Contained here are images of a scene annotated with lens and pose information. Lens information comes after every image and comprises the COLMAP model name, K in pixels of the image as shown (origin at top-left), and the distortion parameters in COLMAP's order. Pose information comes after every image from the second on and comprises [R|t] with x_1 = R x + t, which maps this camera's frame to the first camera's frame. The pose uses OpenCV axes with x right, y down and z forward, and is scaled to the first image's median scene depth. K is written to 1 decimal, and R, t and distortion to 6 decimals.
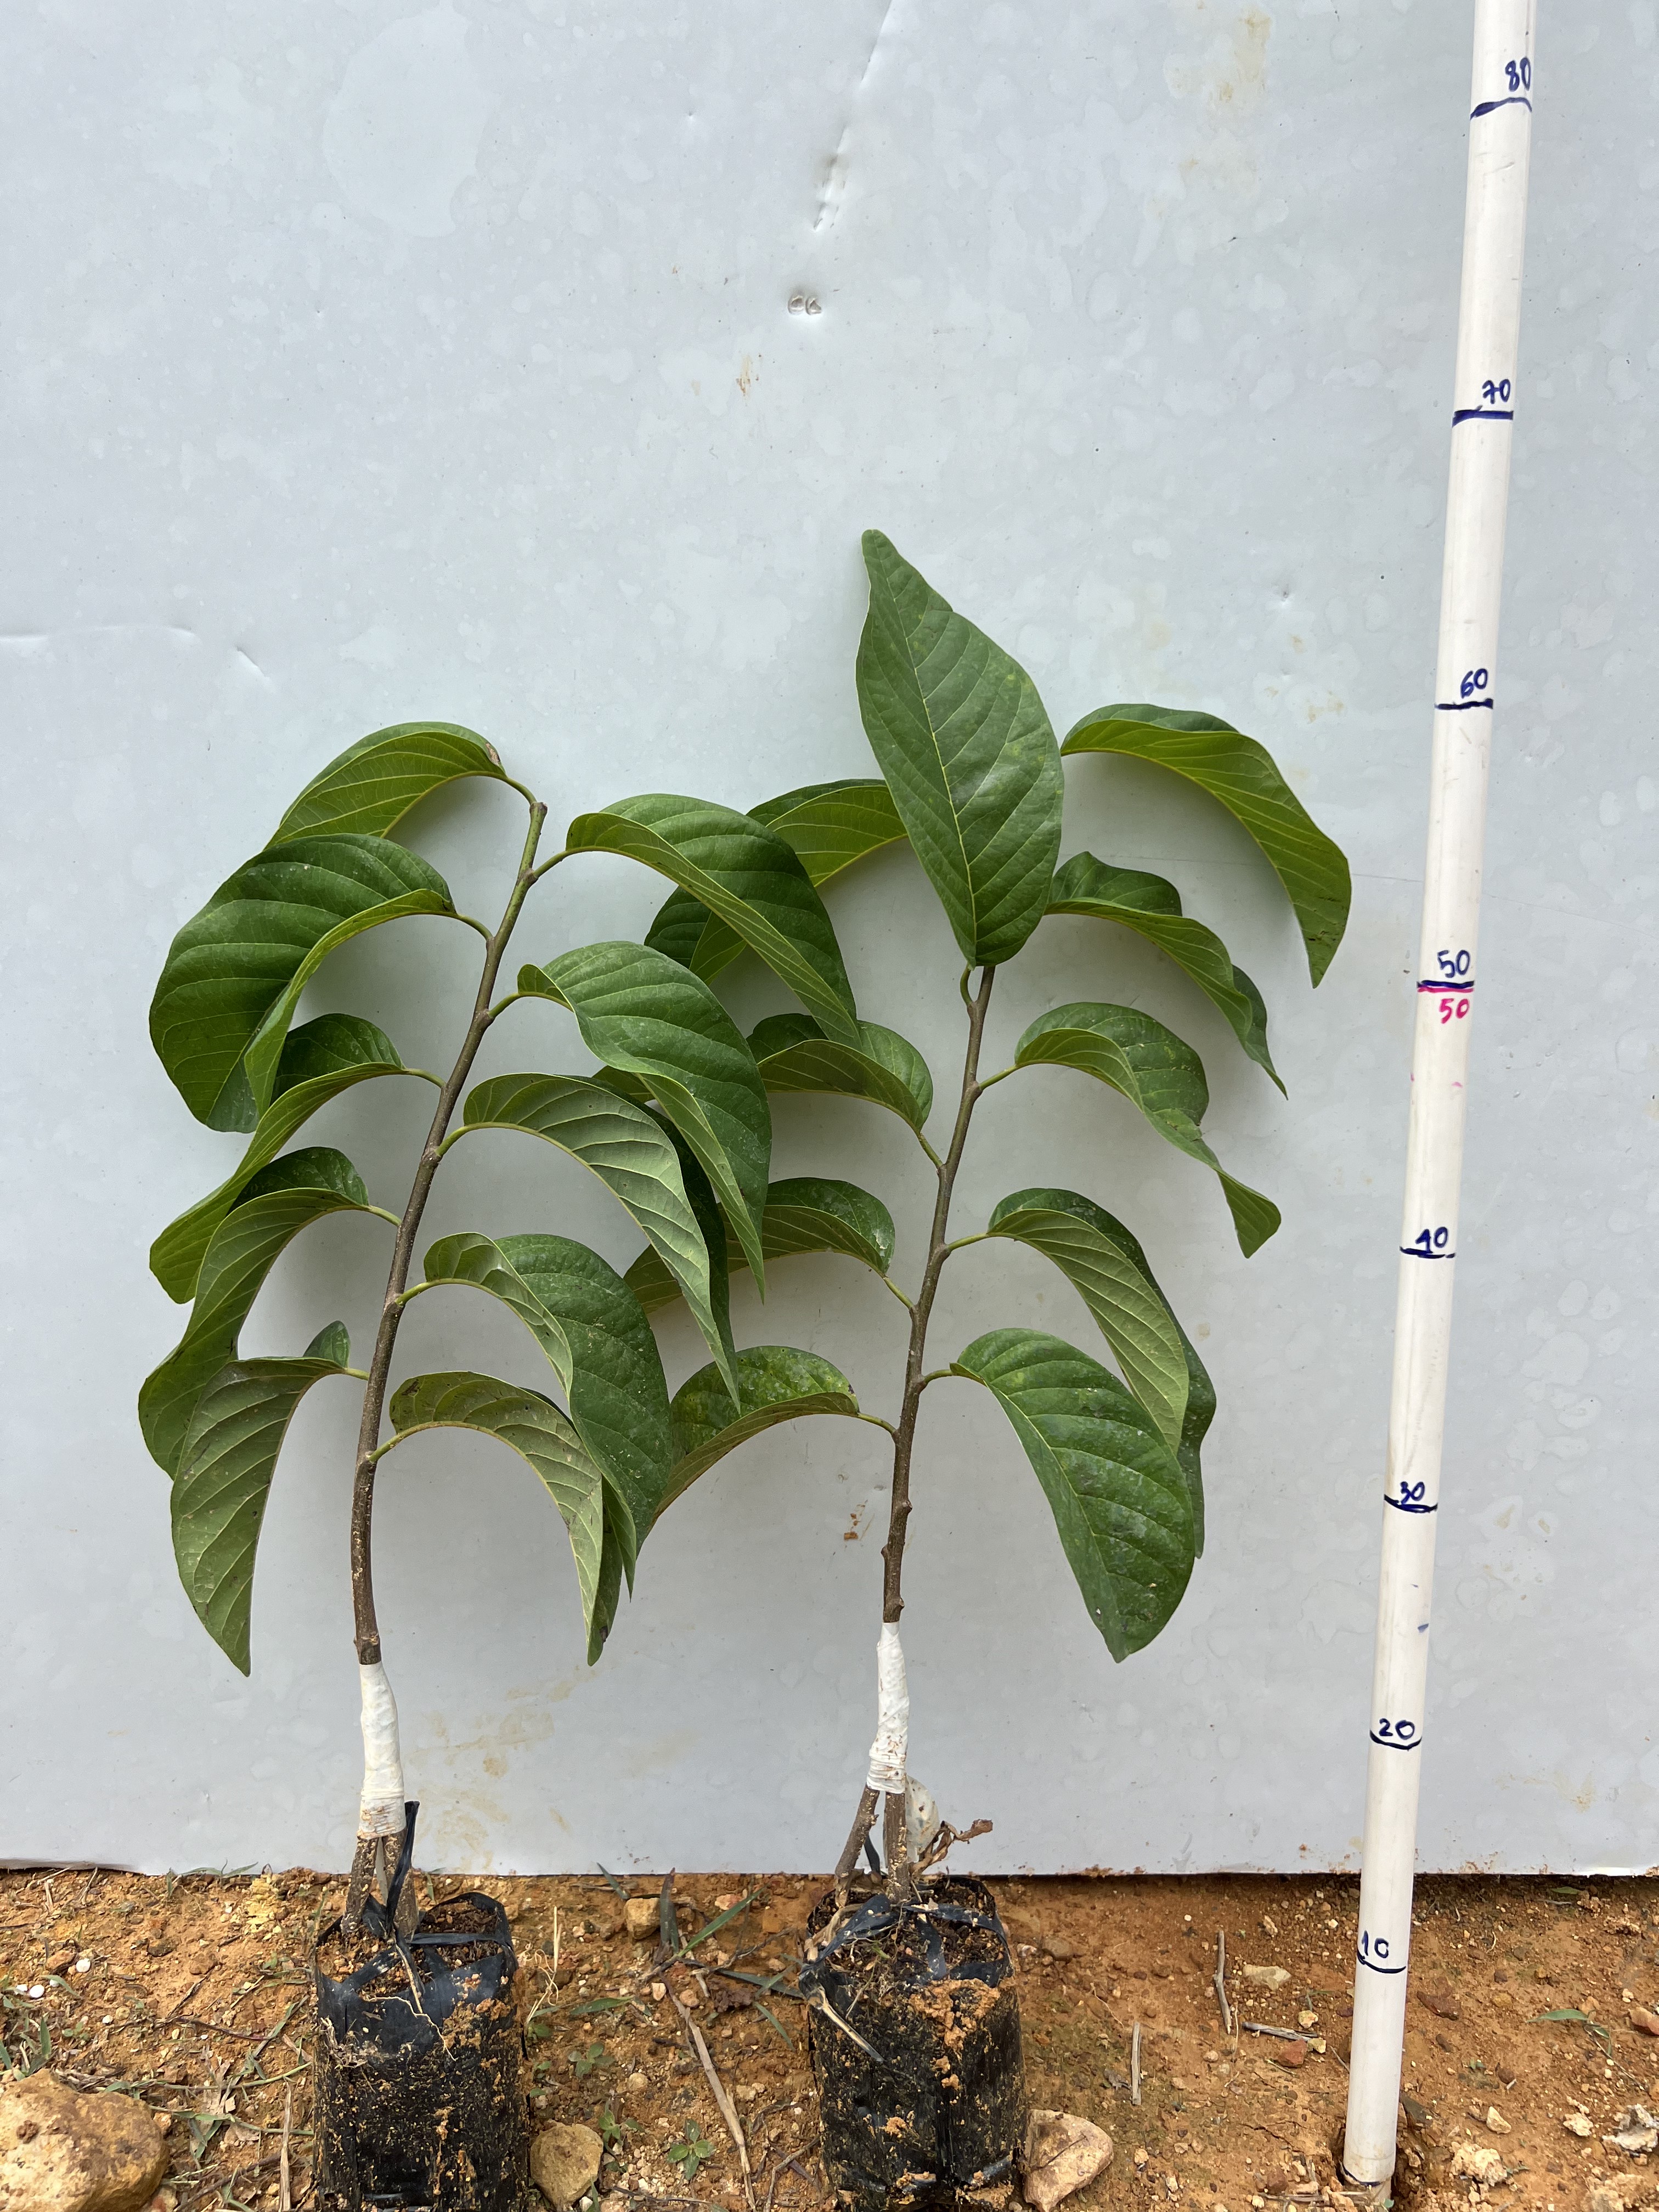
lens RADIAL K [[1683.1, 0, 827.2], [0, 1683.1, 1115.8], [0, 0, 1]] dist [0.039087, -0.055034]
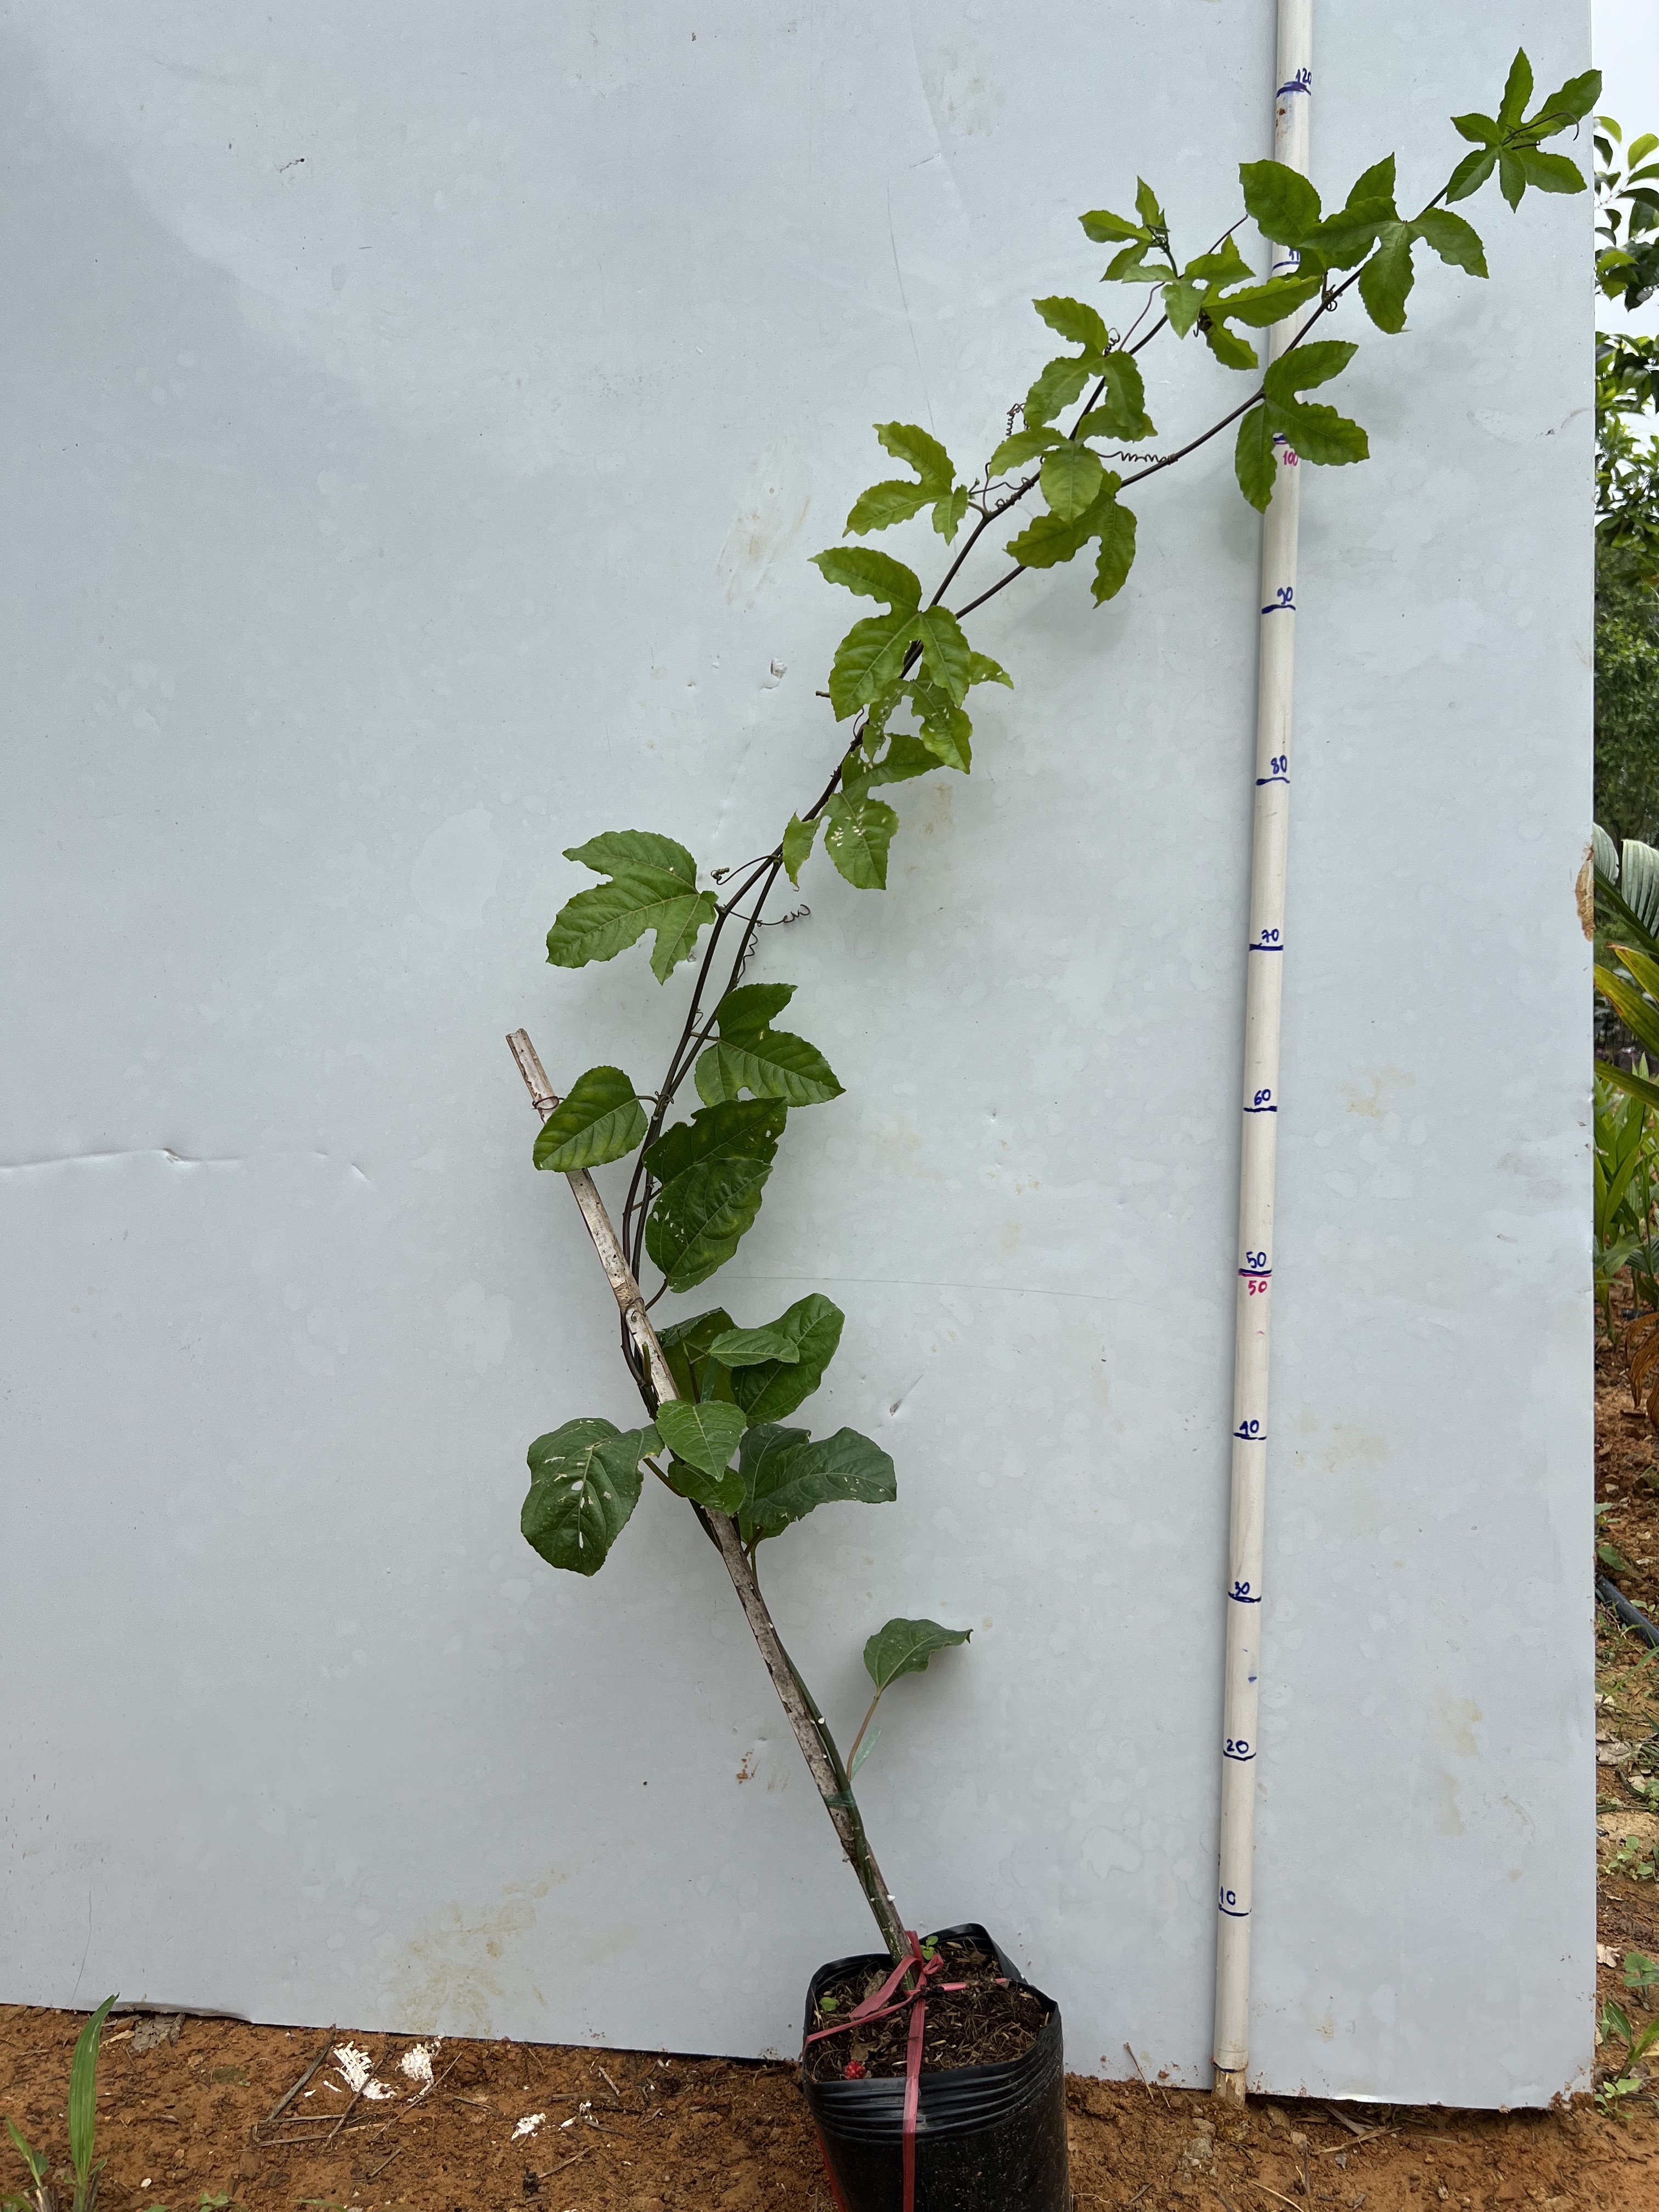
lens RADIAL K [[1695.4, 0, 820.7], [0, 1695.4, 1109.6], [0, 0, 1]] dist [0.048168, -0.067091]
pose [[0.985323, -0.026831, -0.168581, 0.375043], [-0.011102, 0.975406, -0.220134, 0.028914], [0.170342, 0.218775, 0.960792, -0.511617]]
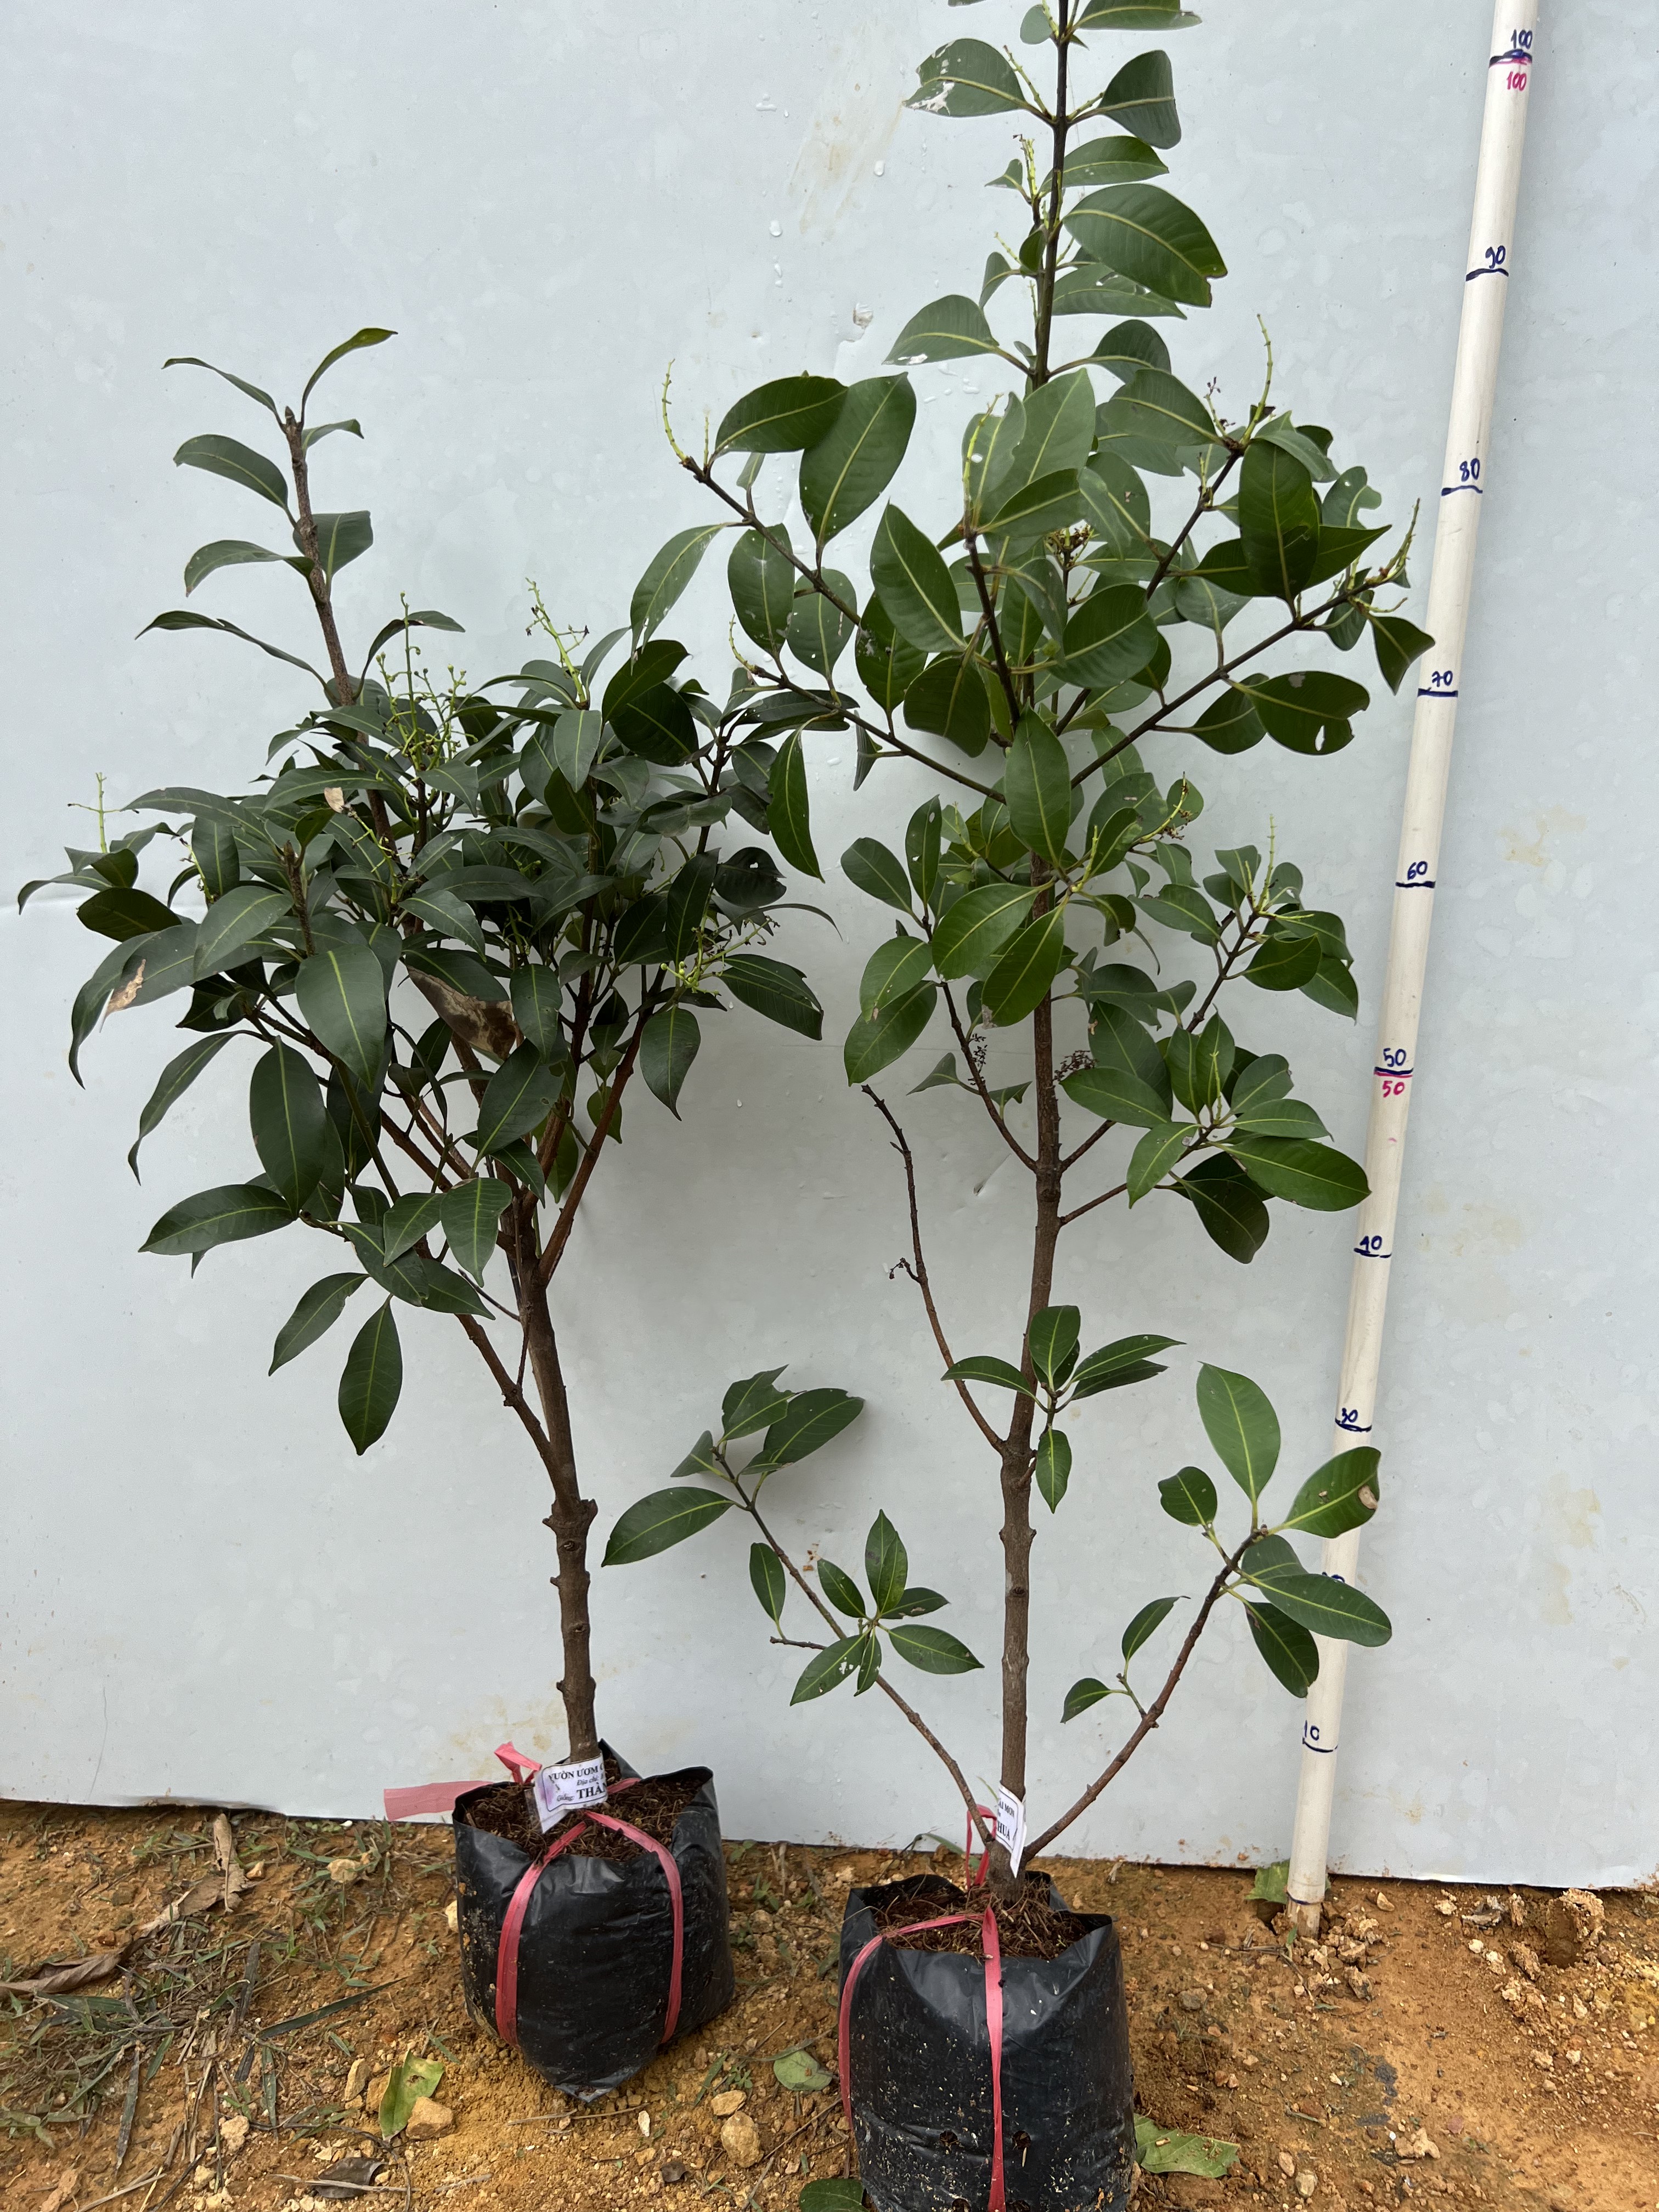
lens RADIAL K [[1683.1, 0, 831.4], [0, 1683.1, 1102.0], [0, 0, 1]] dist [0.039087, -0.055034]
pose [[0.991775, 0.000288, -0.127993, 0.227125], [-0.009294, 0.997520, -0.069768, -0.019261], [0.127655, 0.070384, 0.989318, -0.349203]]
